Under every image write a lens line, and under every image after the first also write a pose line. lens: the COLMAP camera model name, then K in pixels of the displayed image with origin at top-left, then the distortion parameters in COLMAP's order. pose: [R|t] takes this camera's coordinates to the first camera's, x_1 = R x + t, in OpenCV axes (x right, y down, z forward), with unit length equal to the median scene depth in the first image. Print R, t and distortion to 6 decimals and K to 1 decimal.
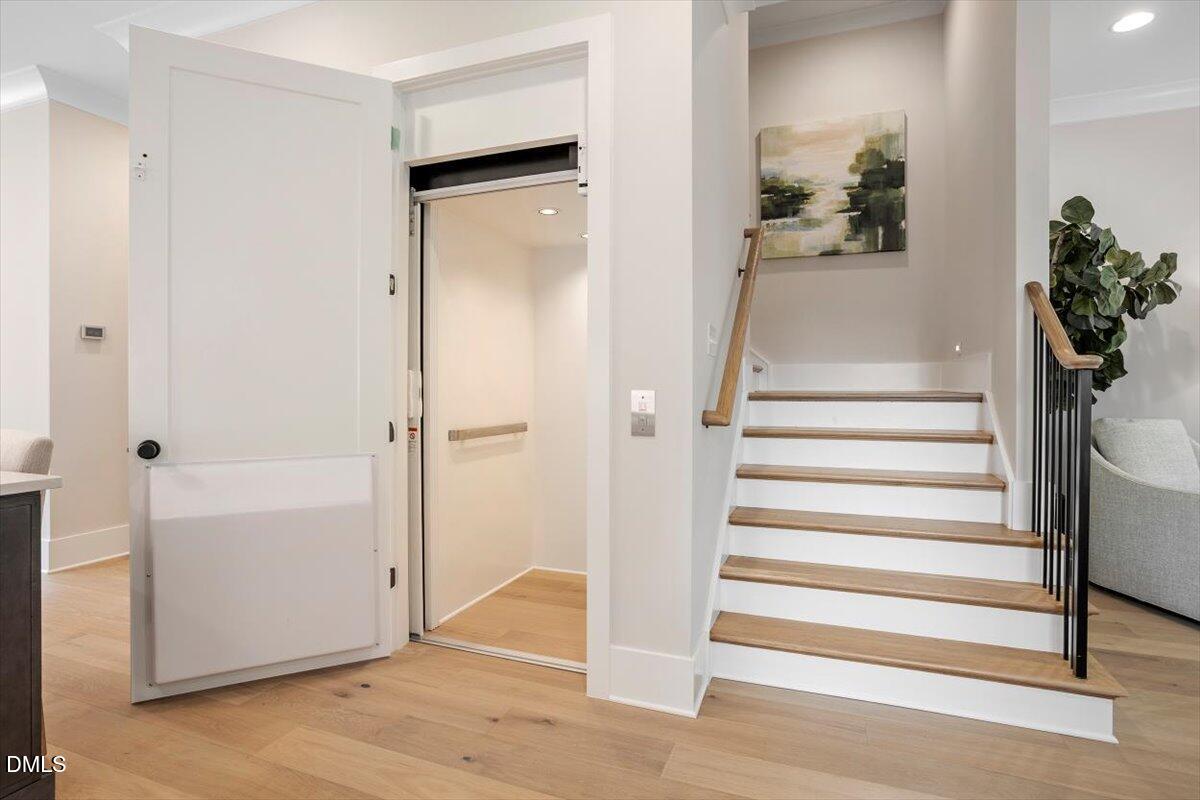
lens RADIAL K [[581.3, 0, 601.7], [0, 581.3, 394.5], [0, 0, 1]] dist [-0.024079, 0.013002]
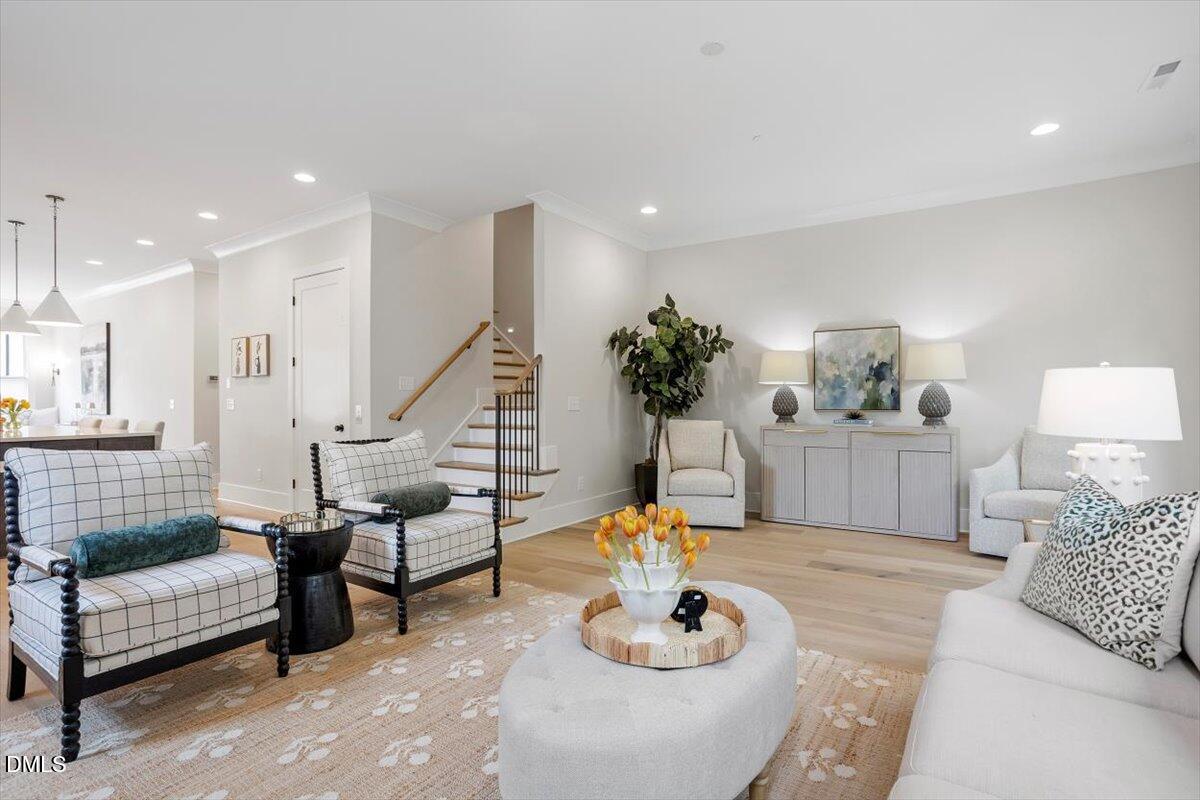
lens RADIAL K [[581.3, 0, 591.3], [0, 581.3, 408.0], [0, 0, 1]] dist [-0.024079, 0.013002]
pose [[0.974556, -0.002692, -0.224127, 0.988215], [0.004375, 0.999966, 0.007011, -0.010216], [0.224100, -0.007814, 0.974535, -0.783968]]
